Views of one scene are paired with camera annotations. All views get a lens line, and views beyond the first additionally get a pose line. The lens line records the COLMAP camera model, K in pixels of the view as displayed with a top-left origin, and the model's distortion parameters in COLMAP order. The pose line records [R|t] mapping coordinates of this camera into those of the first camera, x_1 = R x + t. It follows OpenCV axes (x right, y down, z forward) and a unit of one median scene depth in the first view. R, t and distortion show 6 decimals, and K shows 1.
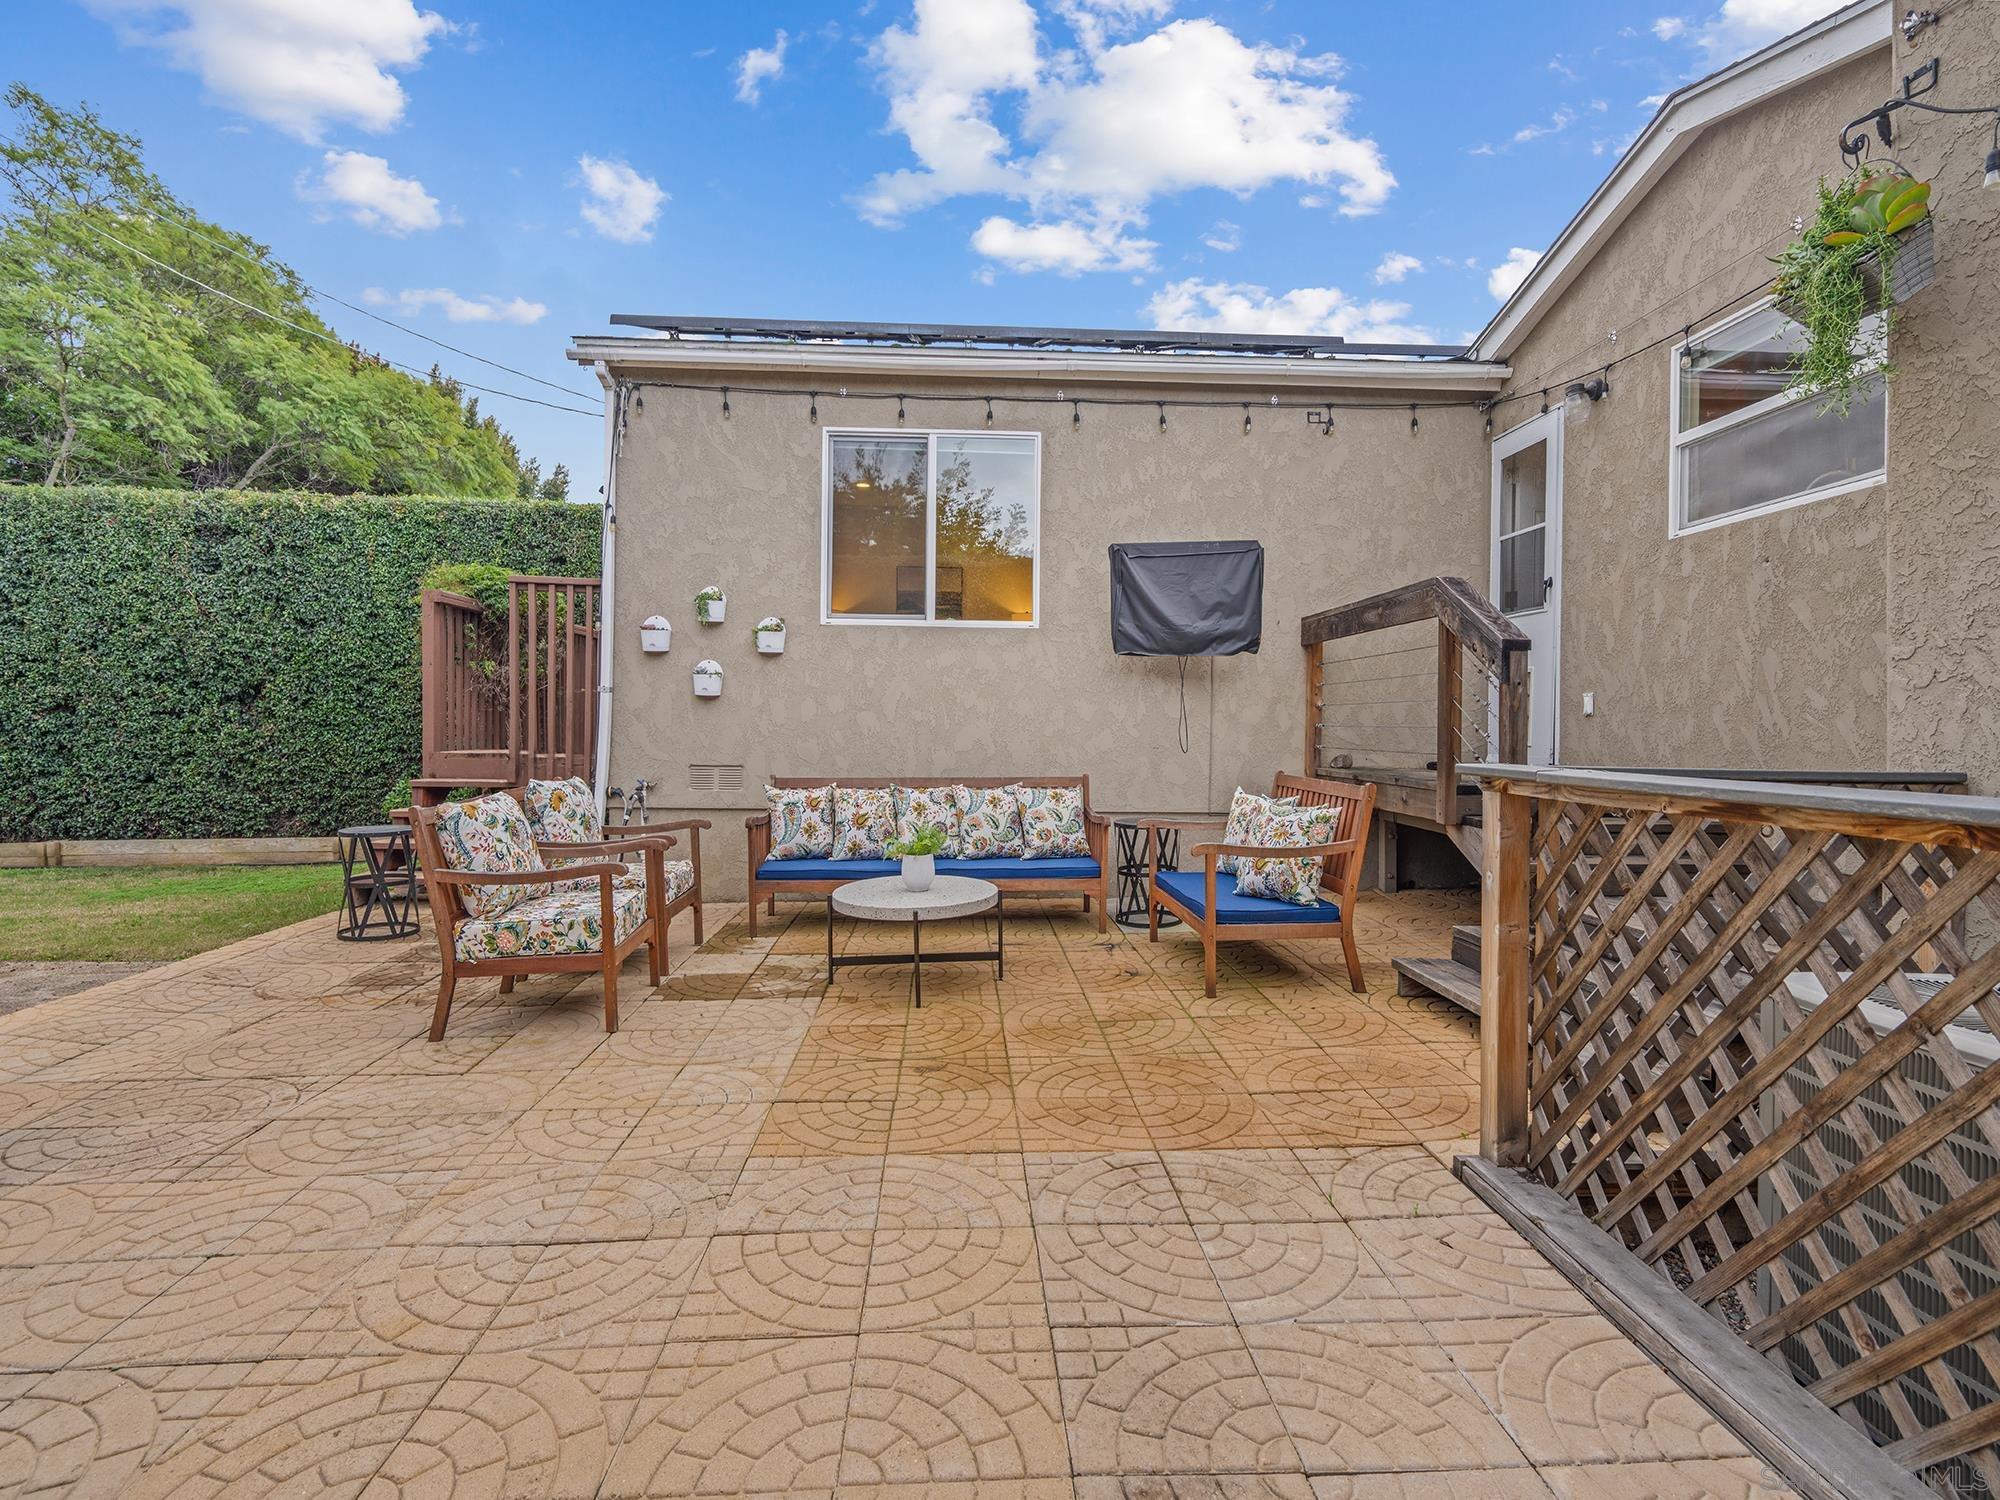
lens RADIAL K [[972.8, 0, 996.9], [0, 972.8, 718.9], [0, 0, 1]] dist [-0.000790, 0.000805]
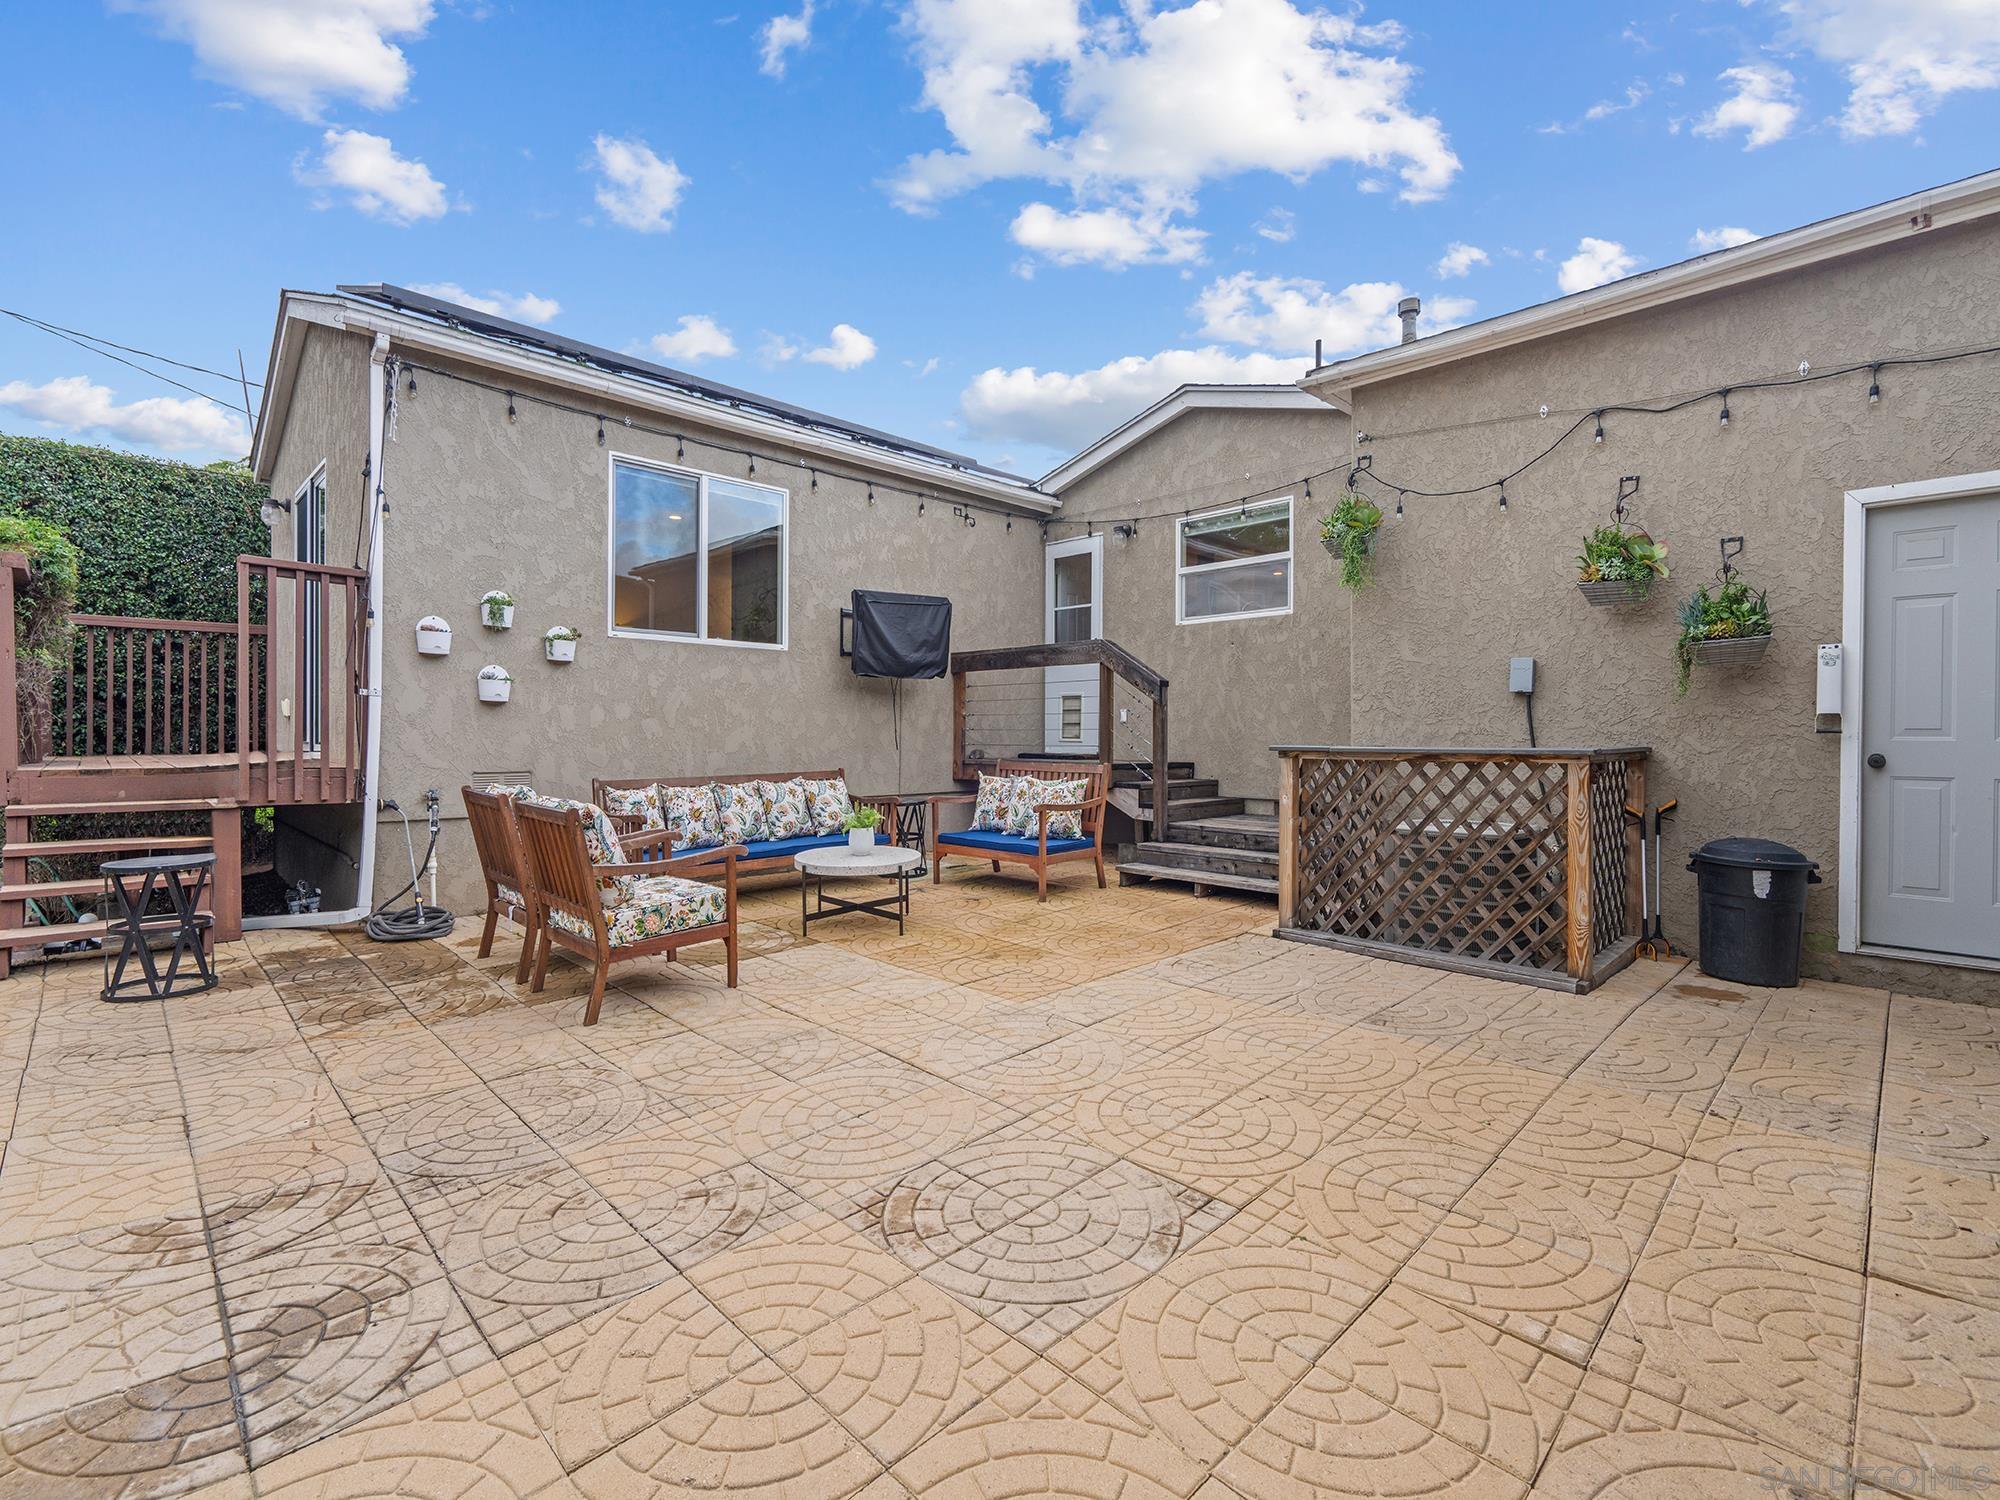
lens RADIAL K [[921.8, 0, 1002.8], [0, 921.8, 731.8], [0, 0, 1]] dist [-0.000802, 0.000173]
pose [[0.735737, -0.005821, 0.677242, -0.598971], [0.000239, 0.999965, 0.008336, -0.001094], [-0.677267, -0.005971, 0.735713, -0.037414]]
